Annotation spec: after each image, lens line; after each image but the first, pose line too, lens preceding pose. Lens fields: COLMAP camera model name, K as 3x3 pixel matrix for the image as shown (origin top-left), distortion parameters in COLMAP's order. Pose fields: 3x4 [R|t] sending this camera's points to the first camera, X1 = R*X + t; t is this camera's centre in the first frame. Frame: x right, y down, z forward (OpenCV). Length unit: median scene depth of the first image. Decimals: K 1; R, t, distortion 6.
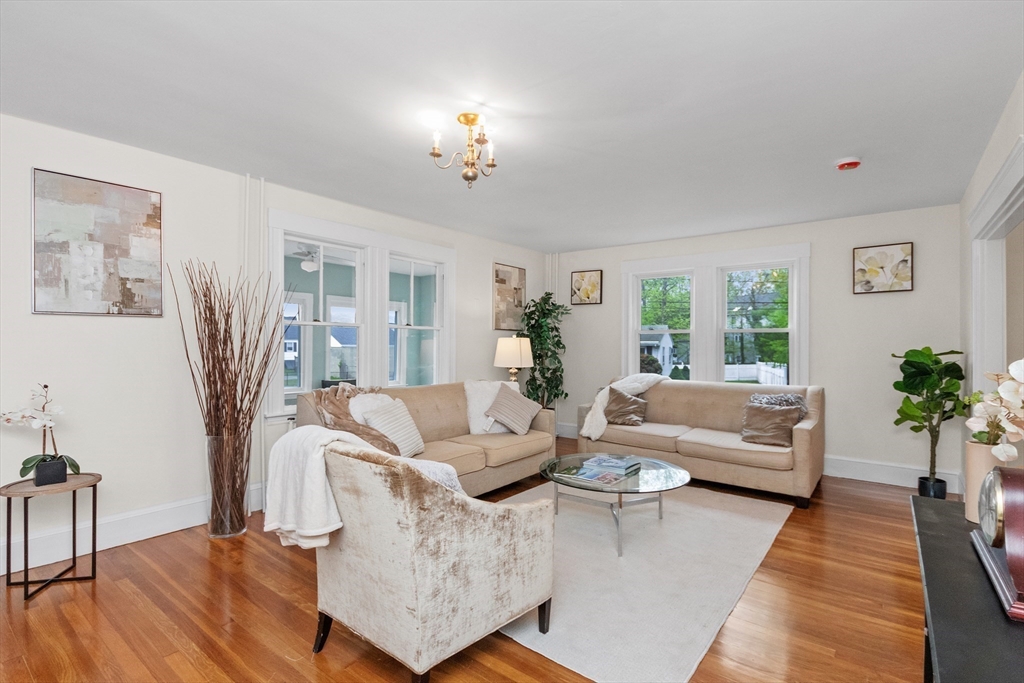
lens RADIAL K [[483.4, 0, 517.3], [0, 483.4, 345.2], [0, 0, 1]] dist [-0.000246, -0.000093]
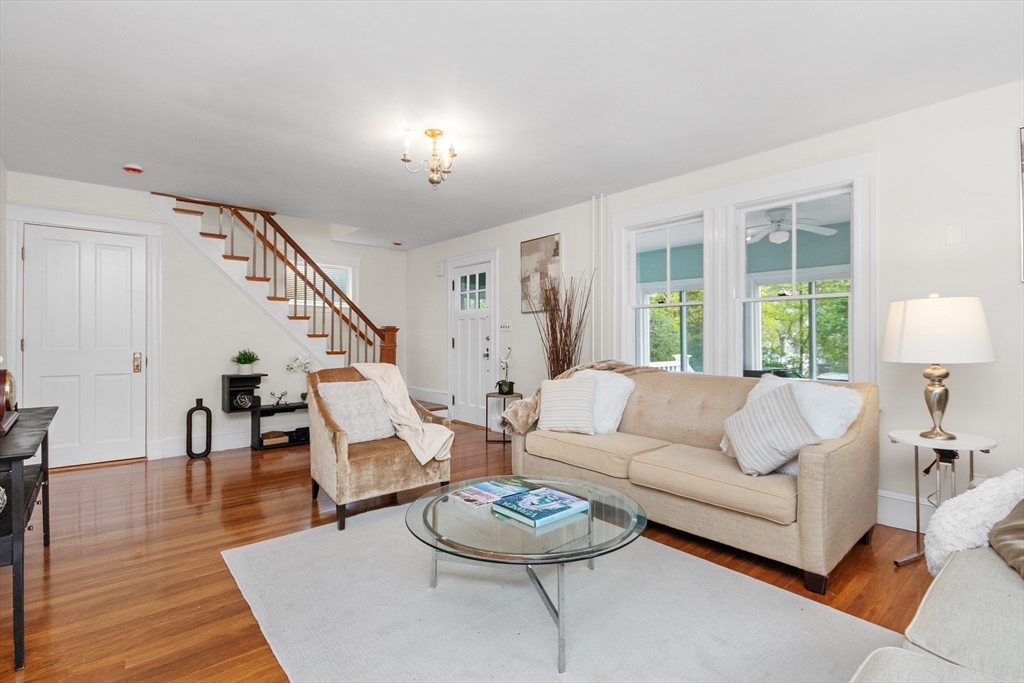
lens RADIAL K [[483.4, 0, 517.3], [0, 483.4, 345.2], [0, 0, 1]] dist [-0.000246, -0.000093]
pose [[-0.178761, 0.019913, -0.983691, 0.926830], [-0.002843, 0.999781, 0.020755, 0.024563], [0.983888, 0.006507, -0.178665, 1.216208]]
